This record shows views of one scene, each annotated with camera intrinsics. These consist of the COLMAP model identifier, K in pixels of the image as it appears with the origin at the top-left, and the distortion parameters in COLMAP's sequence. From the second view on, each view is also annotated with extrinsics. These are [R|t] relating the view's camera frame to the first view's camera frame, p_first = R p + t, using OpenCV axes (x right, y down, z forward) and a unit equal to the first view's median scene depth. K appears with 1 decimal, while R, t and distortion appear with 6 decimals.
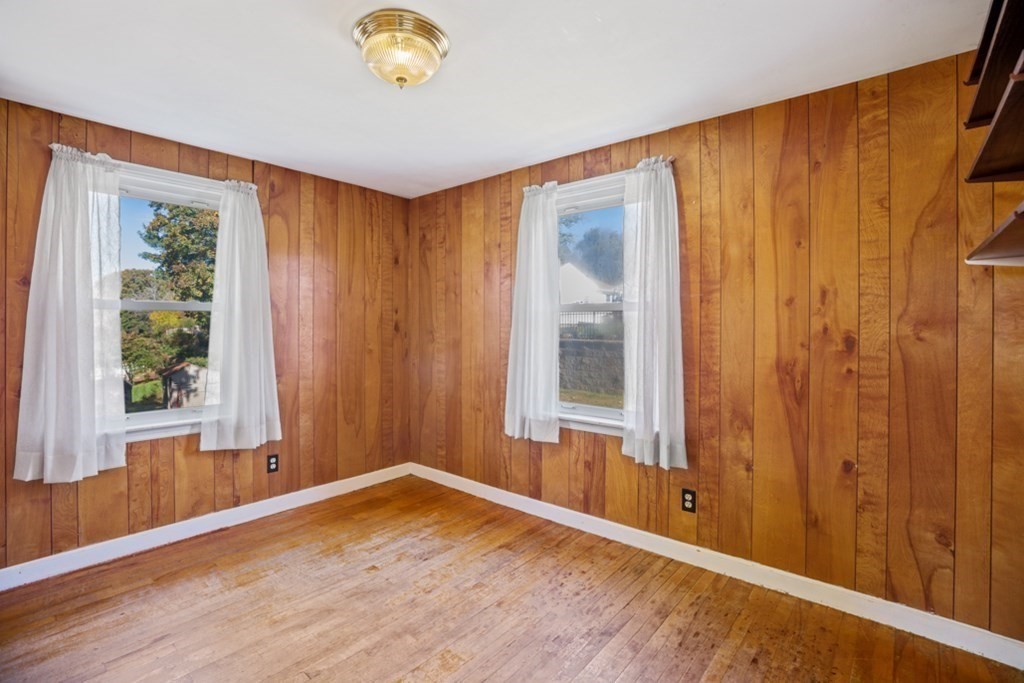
lens RADIAL K [[459.2, 0, 515.5], [0, 459.2, 332.4], [0, 0, 1]] dist [-0.003791, -0.000801]
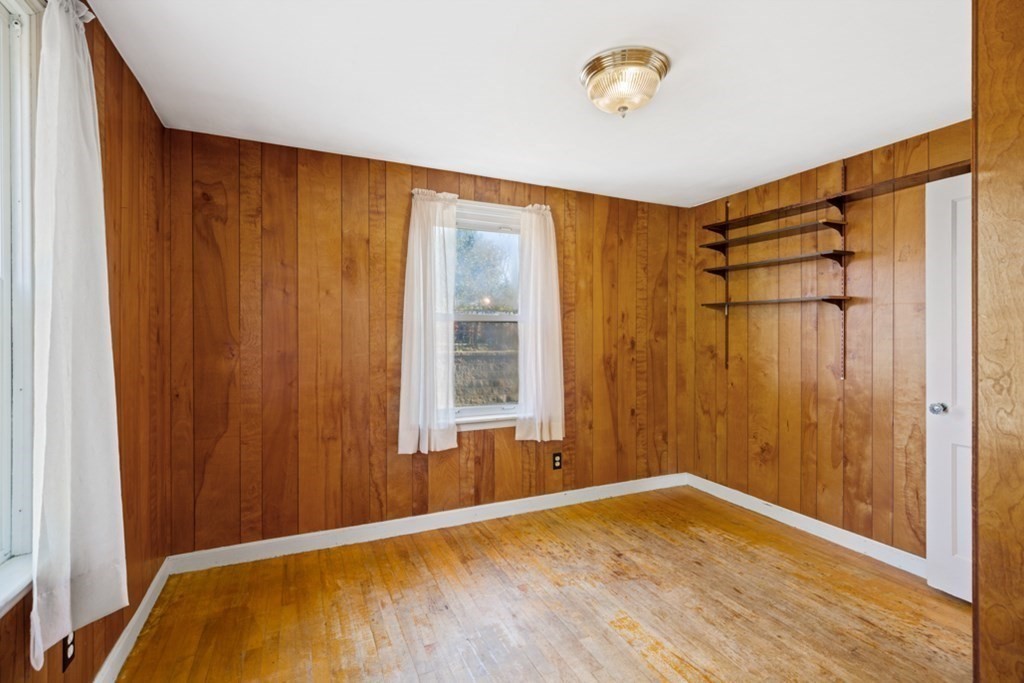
lens RADIAL K [[459.2, 0, 515.5], [0, 459.2, 332.4], [0, 0, 1]] dist [-0.003791, -0.000801]
pose [[0.450562, -0.008154, 0.892708, -0.886011], [0.006213, 0.999963, 0.005998, -0.029076], [-0.892724, 0.002844, 0.450596, 0.477781]]
